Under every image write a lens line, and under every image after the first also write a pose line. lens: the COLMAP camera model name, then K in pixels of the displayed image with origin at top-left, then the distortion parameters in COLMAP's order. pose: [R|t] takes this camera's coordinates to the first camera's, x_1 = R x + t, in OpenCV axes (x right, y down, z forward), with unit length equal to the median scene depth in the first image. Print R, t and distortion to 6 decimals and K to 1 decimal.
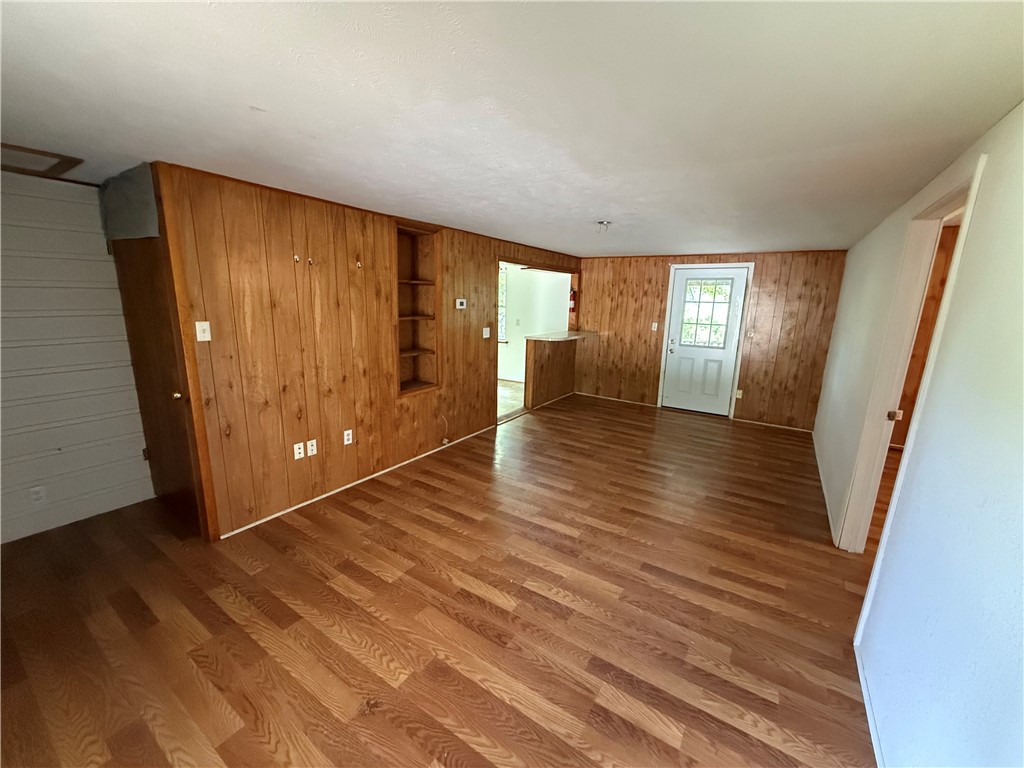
lens RADIAL K [[409.5, 0, 512.6], [0, 409.5, 386.5], [0, 0, 1]] dist [0.000758, -0.000783]
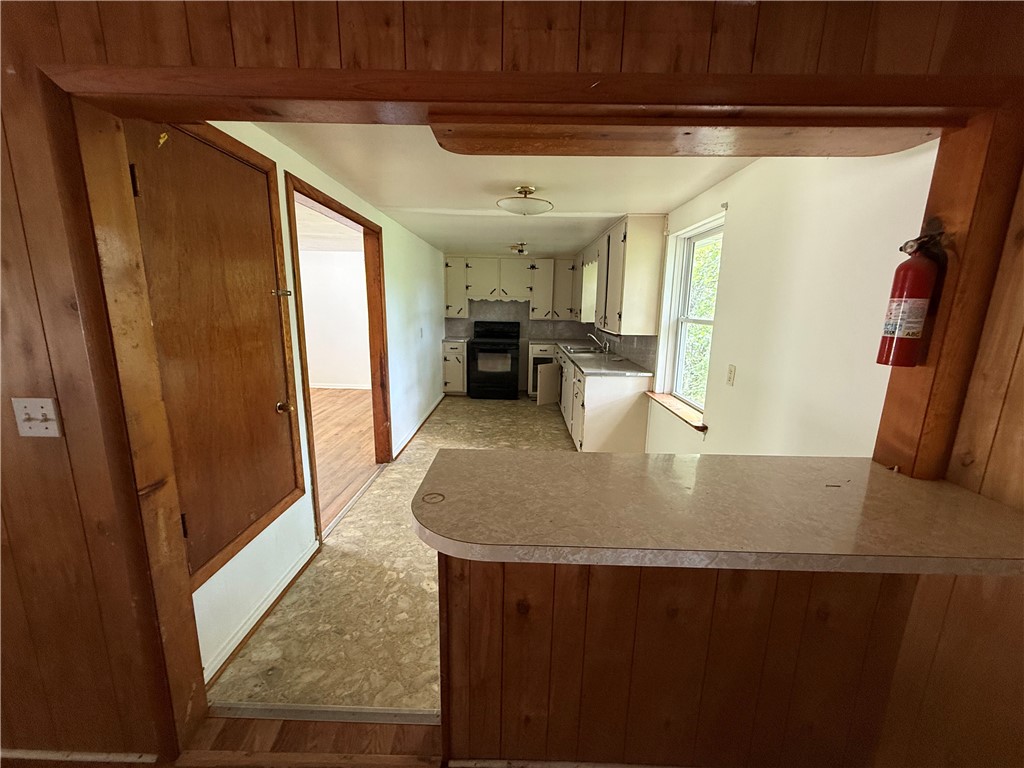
lens RADIAL K [[409.5, 0, 511.7], [0, 409.5, 380.7], [0, 0, 1]] dist [0.000758, -0.000783]
pose [[0.534734, 0.146850, -0.832162, 0.327338], [-0.187706, 0.980823, 0.052467, -0.251870], [0.823909, 0.128146, 0.552044, 1.264548]]
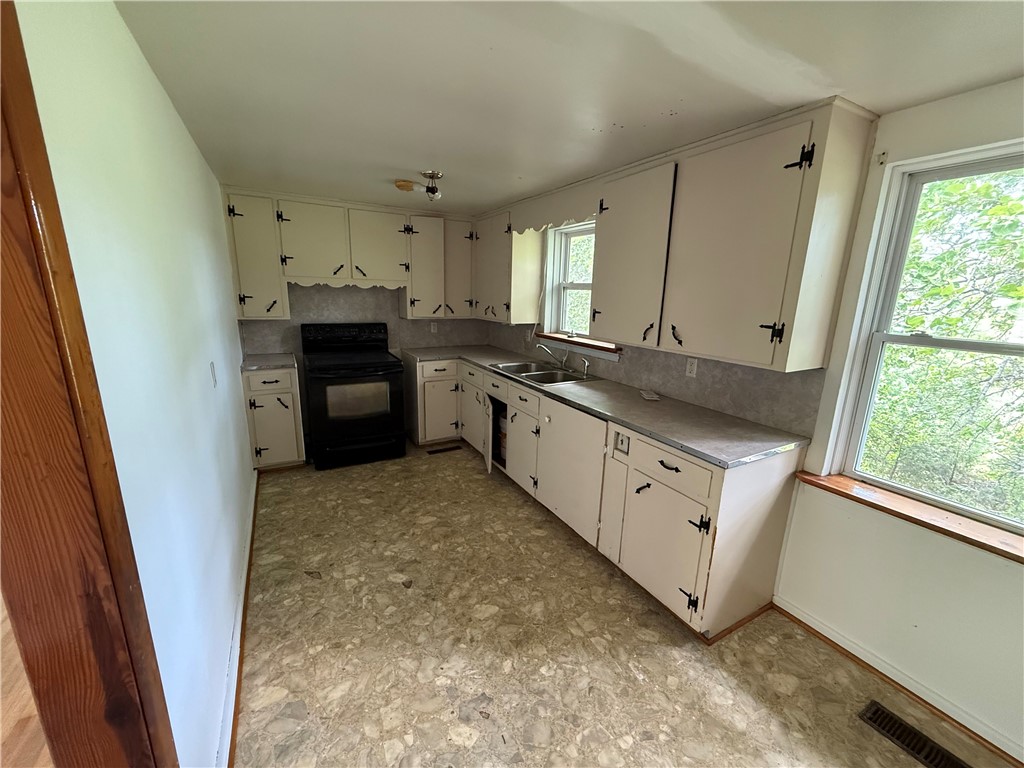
lens RADIAL K [[409.5, 0, 512.7], [0, 409.5, 383.0], [0, 0, 1]] dist [0.000758, -0.000783]
pose [[0.886703, 0.106190, -0.449979, -0.331755], [-0.107657, 0.993935, 0.022414, -0.314301], [0.449630, 0.028569, 0.892758, 1.433719]]
